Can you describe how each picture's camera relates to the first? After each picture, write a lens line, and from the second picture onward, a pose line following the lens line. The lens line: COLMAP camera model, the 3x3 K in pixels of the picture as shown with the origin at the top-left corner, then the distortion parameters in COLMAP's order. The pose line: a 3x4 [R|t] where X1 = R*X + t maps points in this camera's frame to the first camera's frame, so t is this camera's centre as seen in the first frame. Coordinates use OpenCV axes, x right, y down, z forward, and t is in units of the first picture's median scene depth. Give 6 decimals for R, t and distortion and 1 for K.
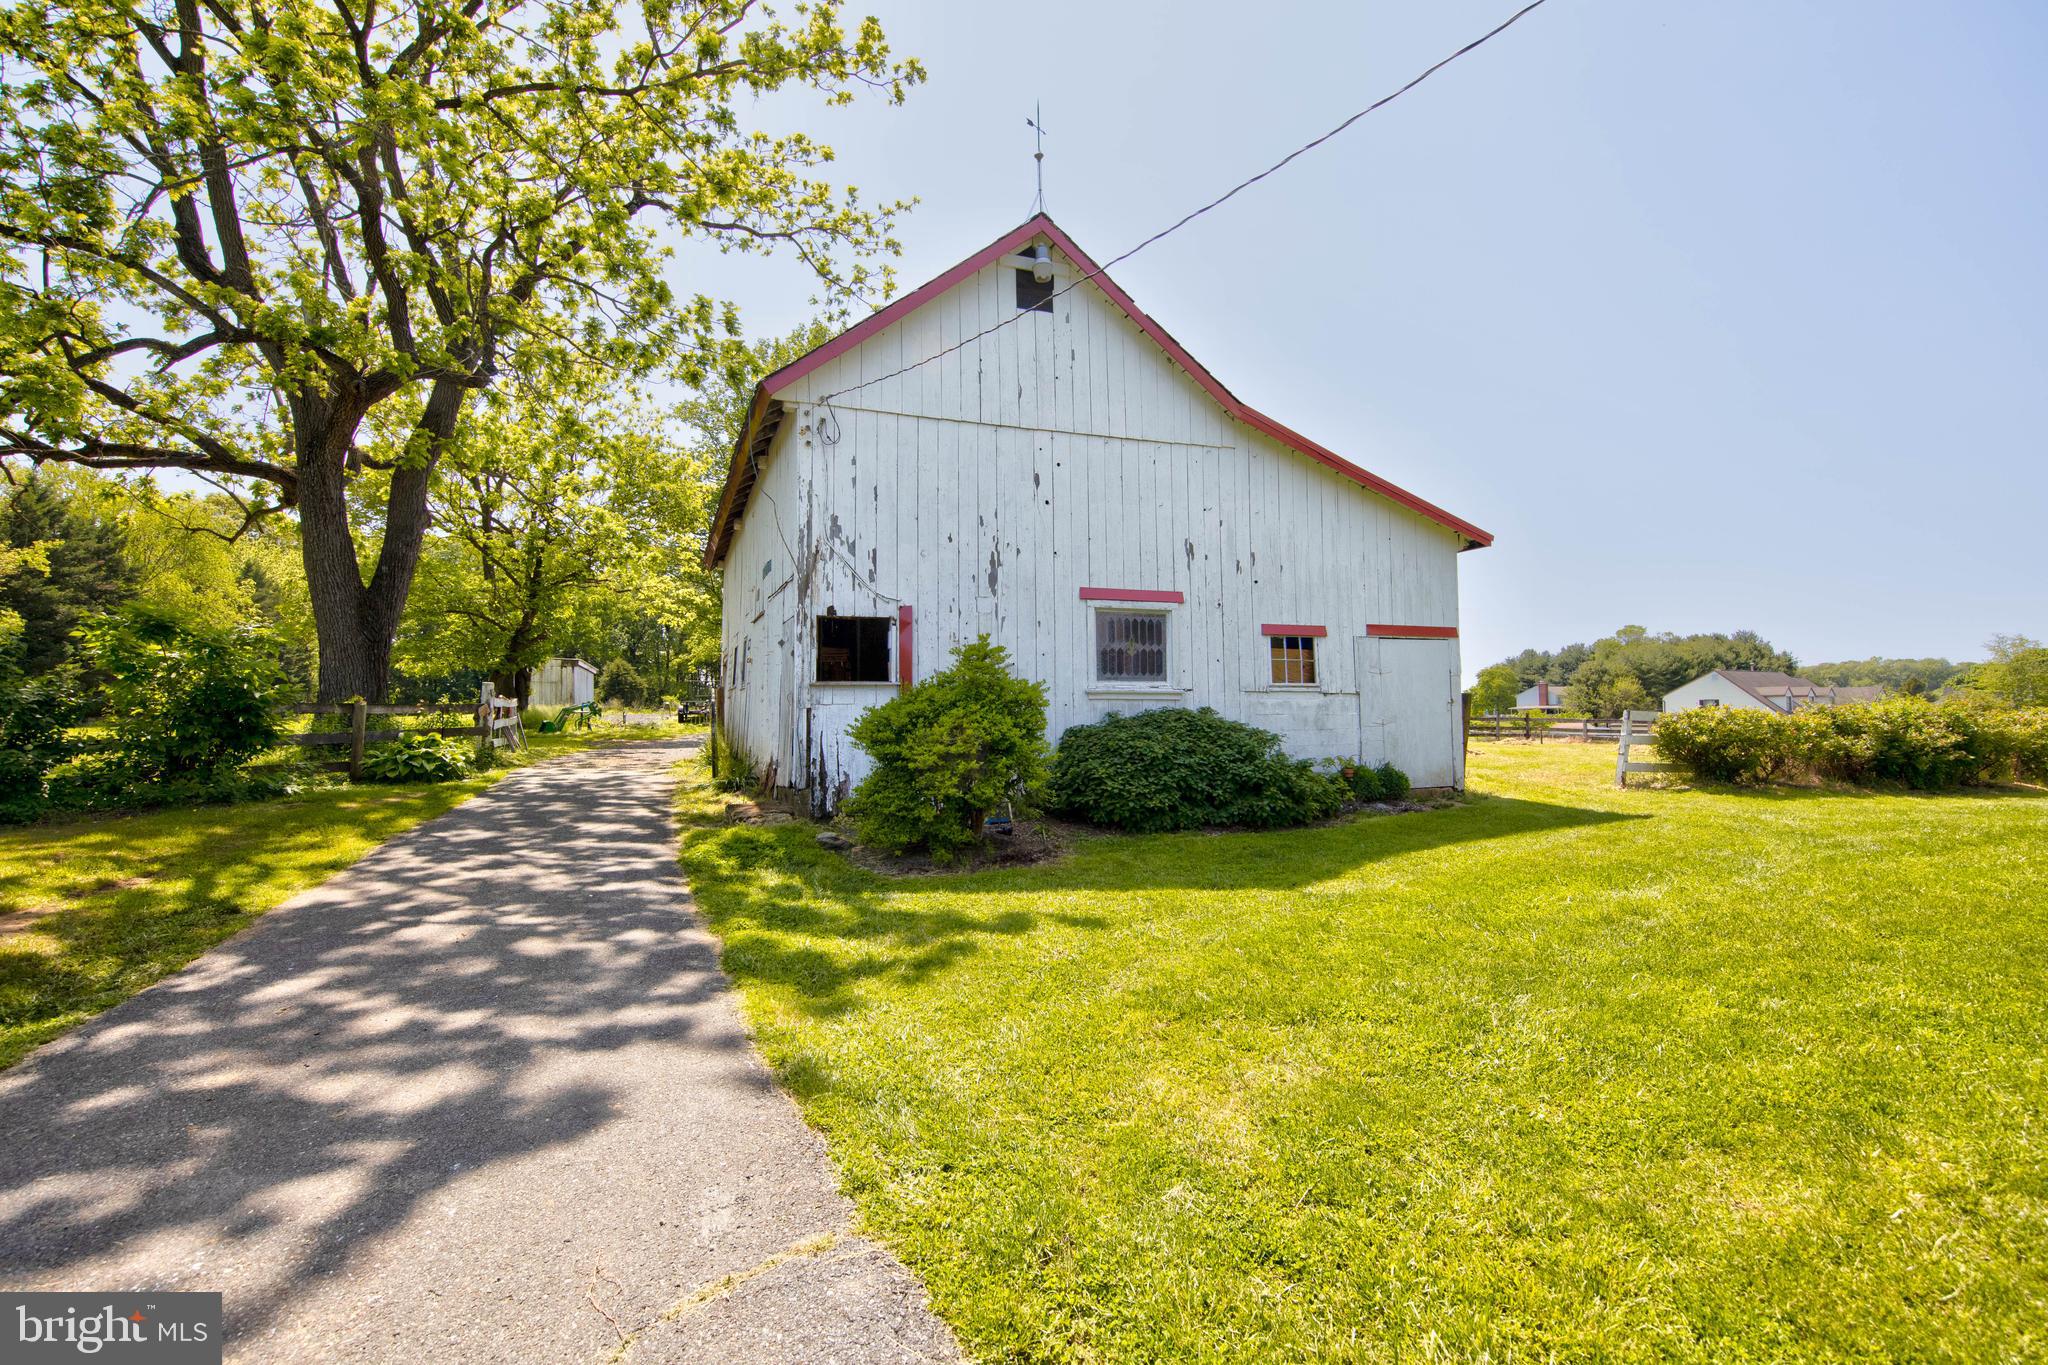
lens RADIAL K [[963.3, 0, 1010.7], [0, 963.3, 678.2], [0, 0, 1]] dist [-0.002545, -0.000058]
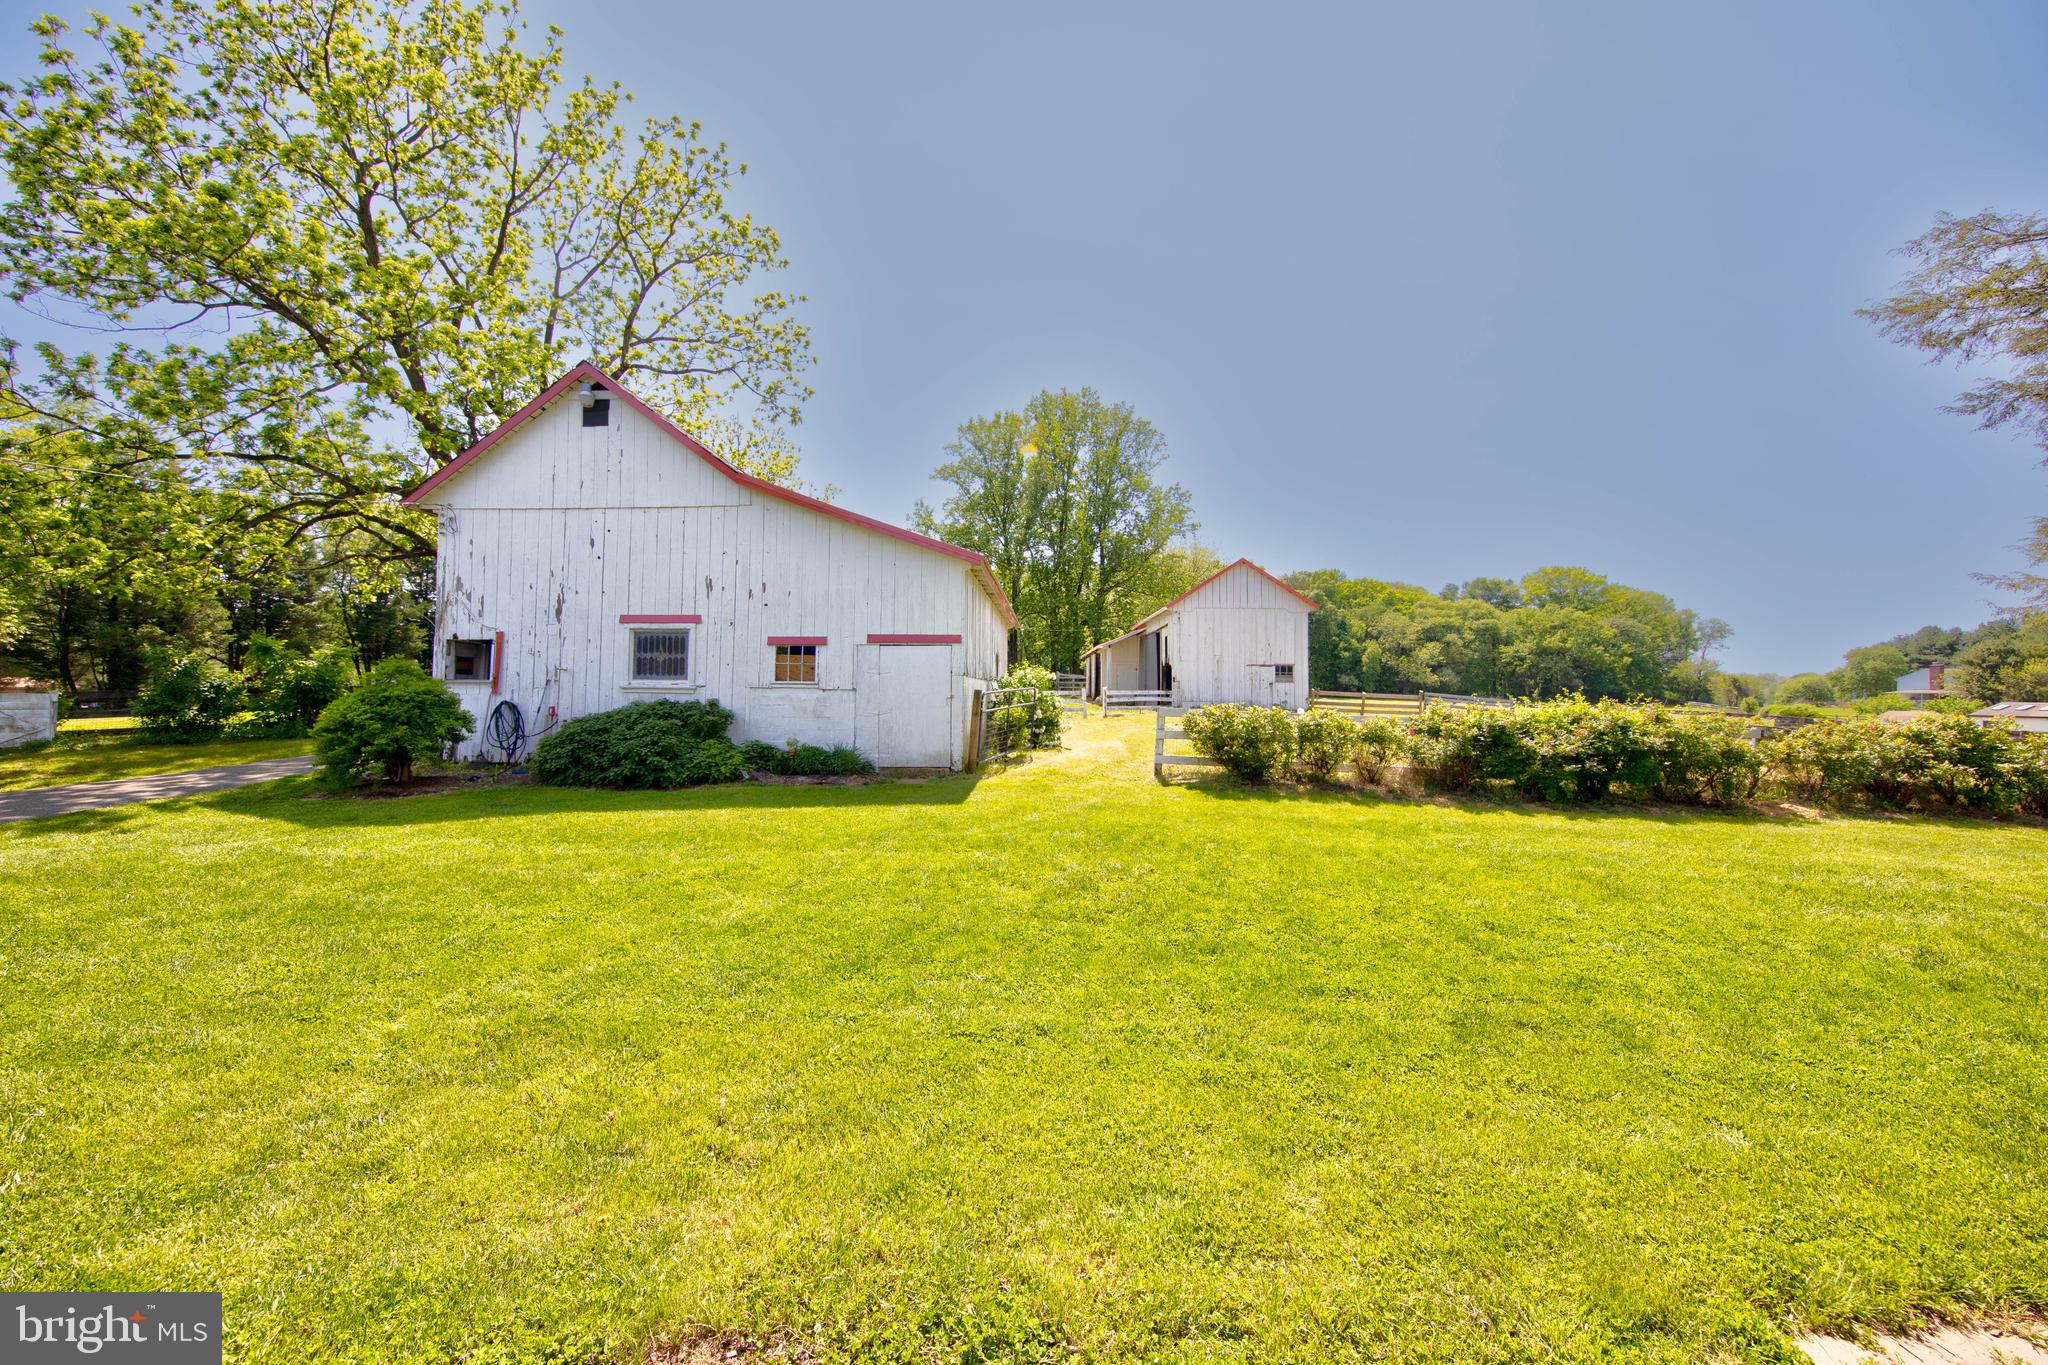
lens RADIAL K [[735.9, 0, 1012.9], [0, 735.9, 677.1], [0, 0, 1]] dist [0.004559, -0.000753]
pose [[0.903801, 0.008356, -0.427872, 1.023698], [0.002233, 0.999704, 0.024240, -0.025006], [0.427948, -0.022864, 0.903514, 0.235563]]
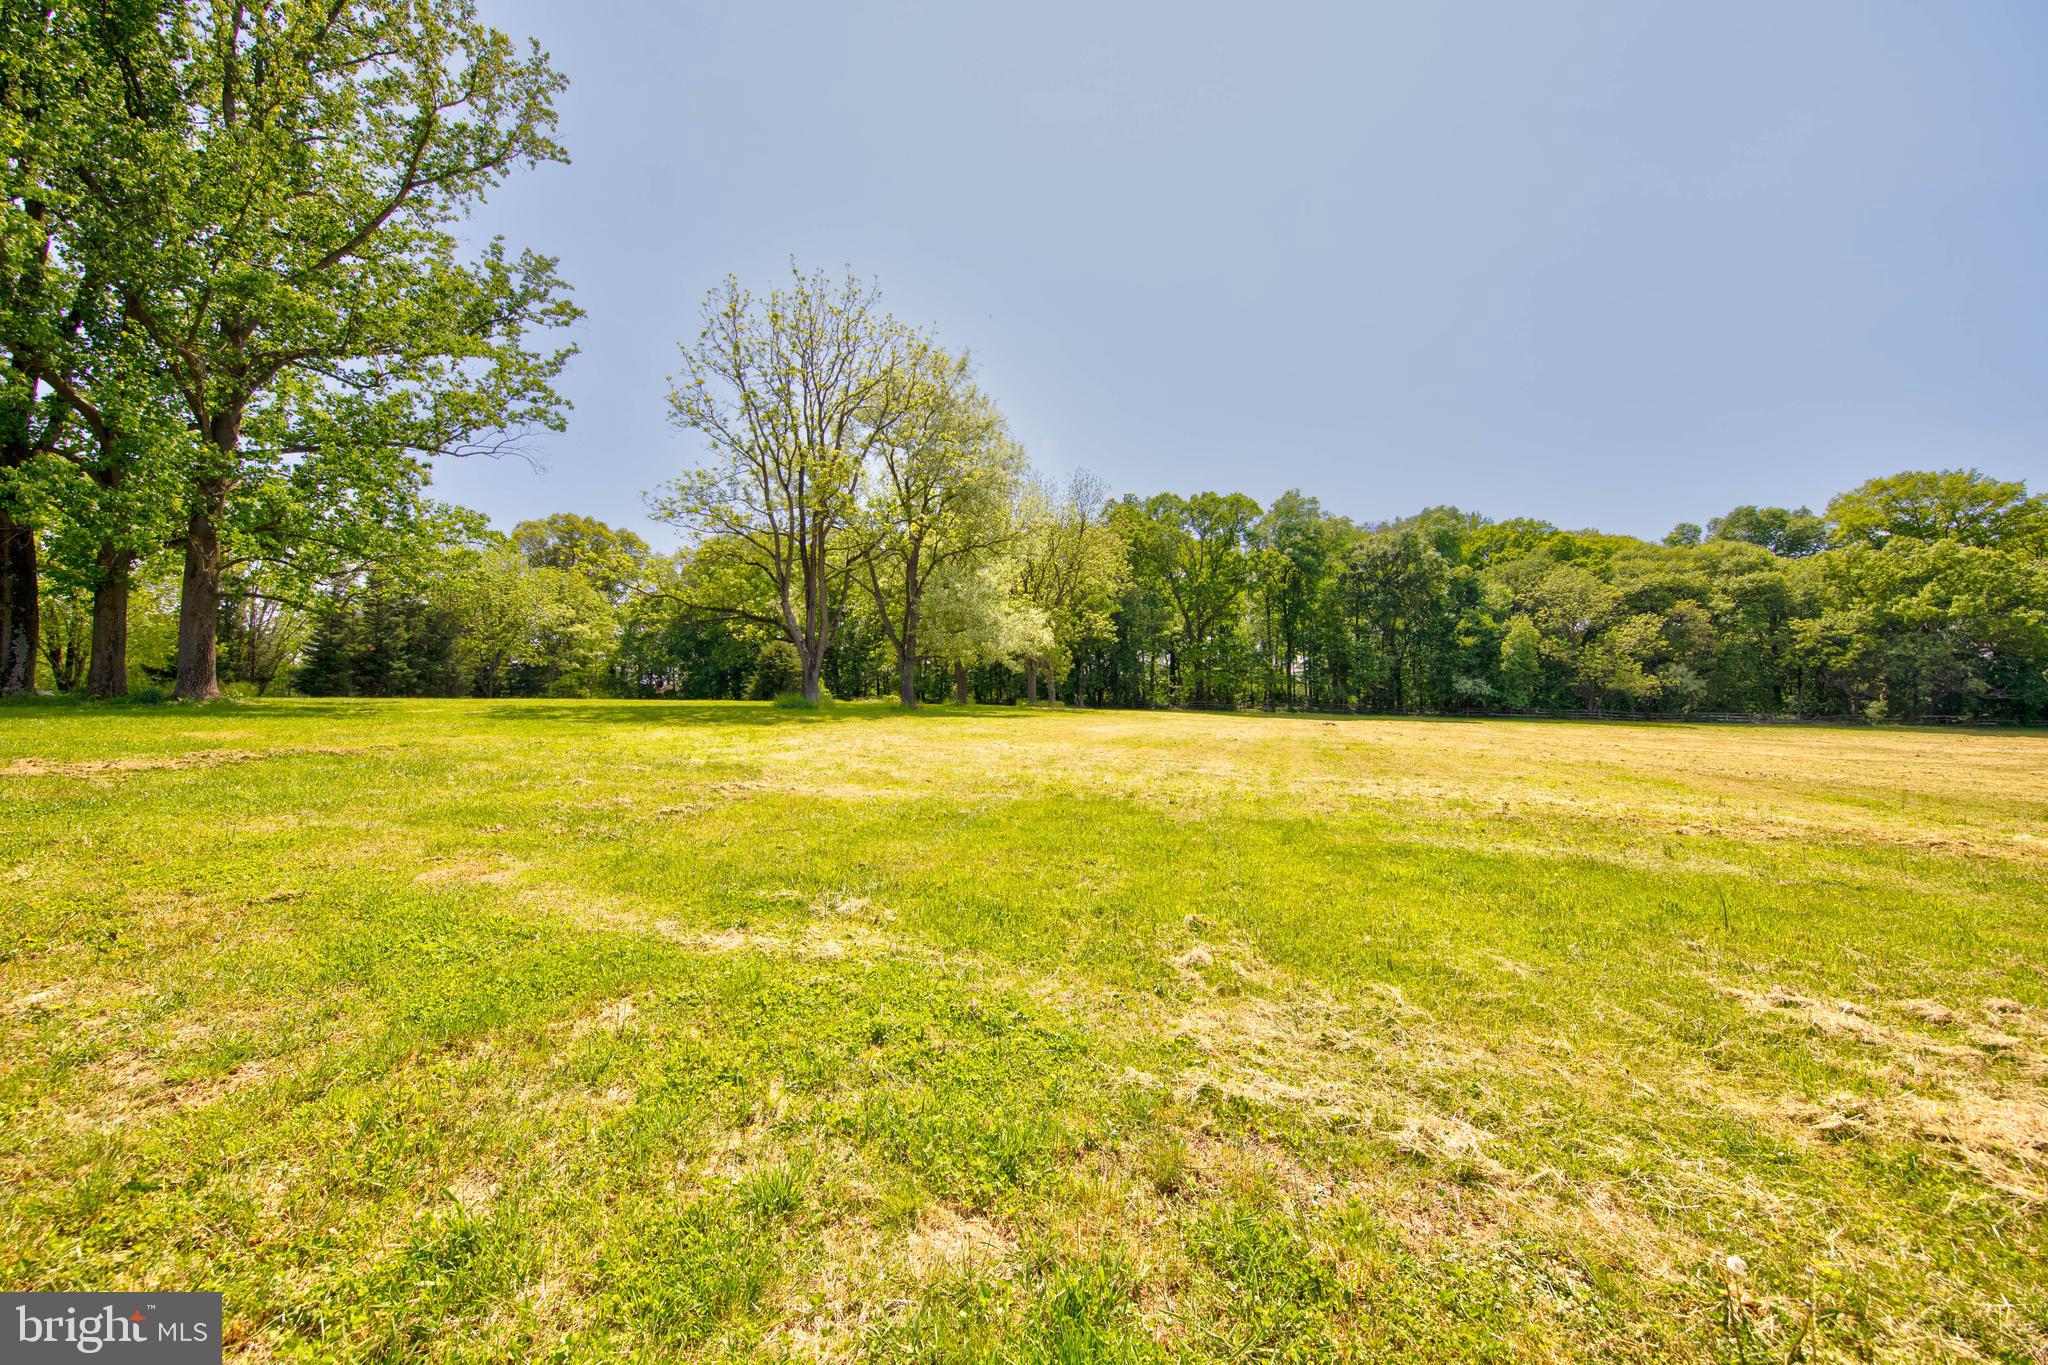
lens RADIAL K [[735.9, 0, 1044.3], [0, 735.9, 679.7], [0, 0, 1]] dist [0.004559, -0.000753]
pose [[0.804868, -0.013038, -0.593310, 1.666184], [0.017848, 0.999838, 0.002241, 0.178676], [0.593185, -0.012393, 0.804971, 5.715065]]
